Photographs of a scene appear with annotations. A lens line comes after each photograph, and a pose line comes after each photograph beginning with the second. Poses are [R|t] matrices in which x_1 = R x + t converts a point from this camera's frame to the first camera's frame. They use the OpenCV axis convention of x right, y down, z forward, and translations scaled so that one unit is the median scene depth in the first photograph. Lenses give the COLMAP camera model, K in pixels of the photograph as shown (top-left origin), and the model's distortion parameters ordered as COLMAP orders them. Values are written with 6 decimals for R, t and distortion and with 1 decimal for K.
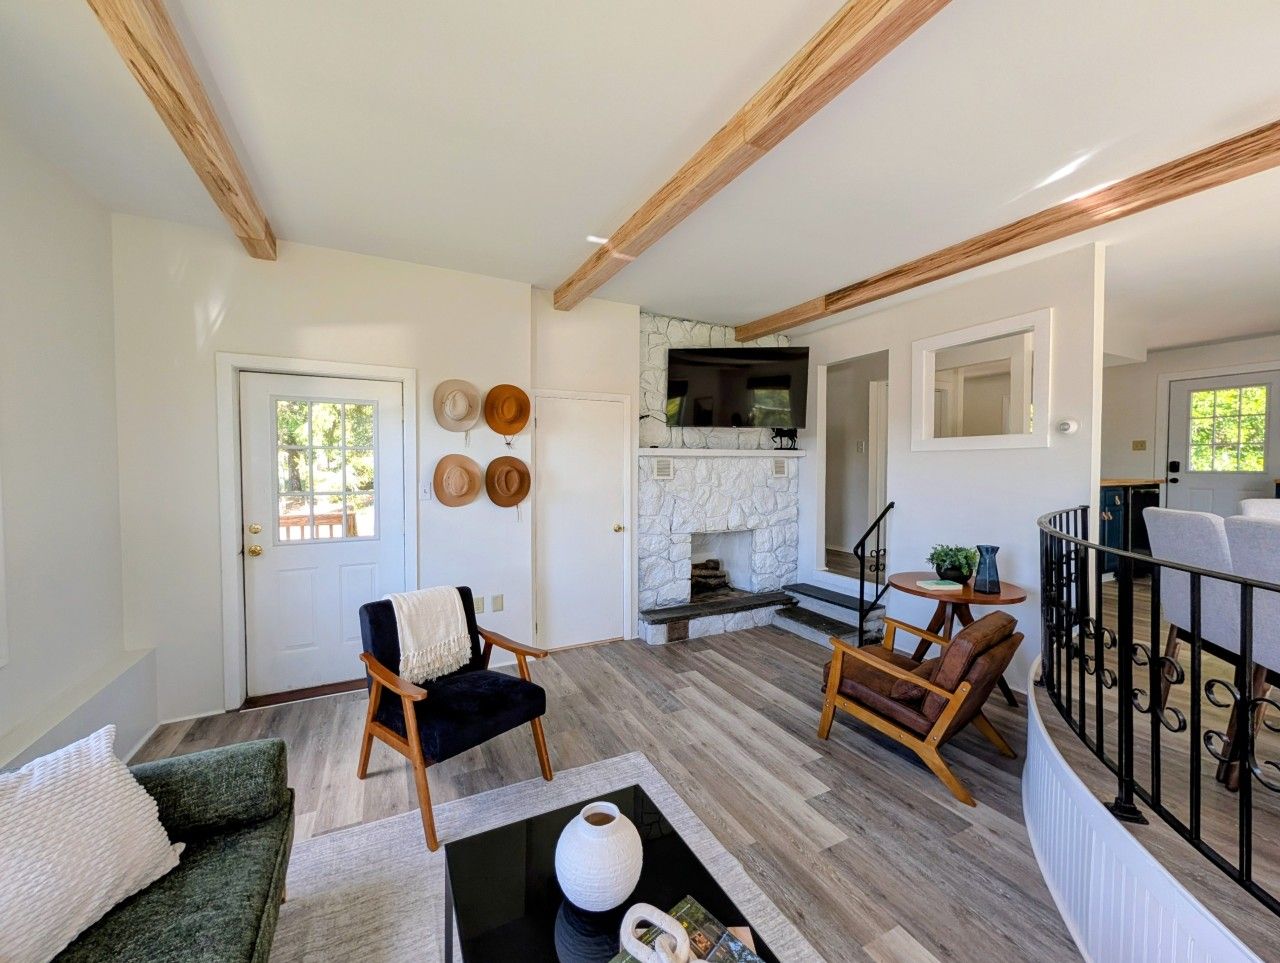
lens RADIAL K [[508.3, 0, 641.0], [0, 508.3, 476.7], [0, 0, 1]] dist [0.000214, -0.000036]
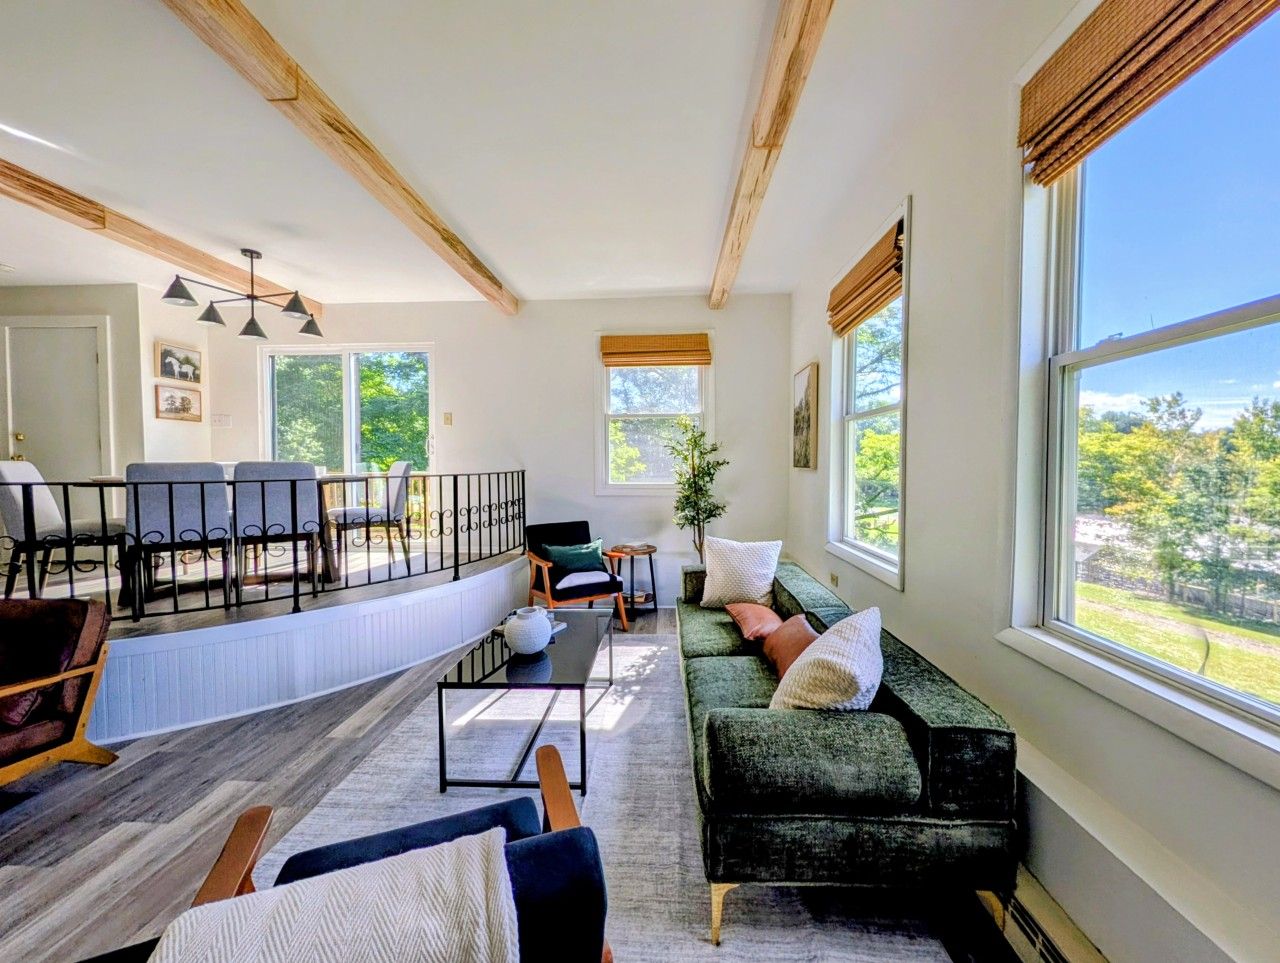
lens RADIAL K [[508.3, 0, 644.3], [0, 508.3, 481.1], [0, 0, 1]] dist [0.000214, -0.000036]
pose [[-0.872587, -0.014399, 0.488246, -0.784933], [0.009362, 0.998889, 0.046190, 0.053249], [-0.488368, 0.044876, -0.871483, 1.376124]]
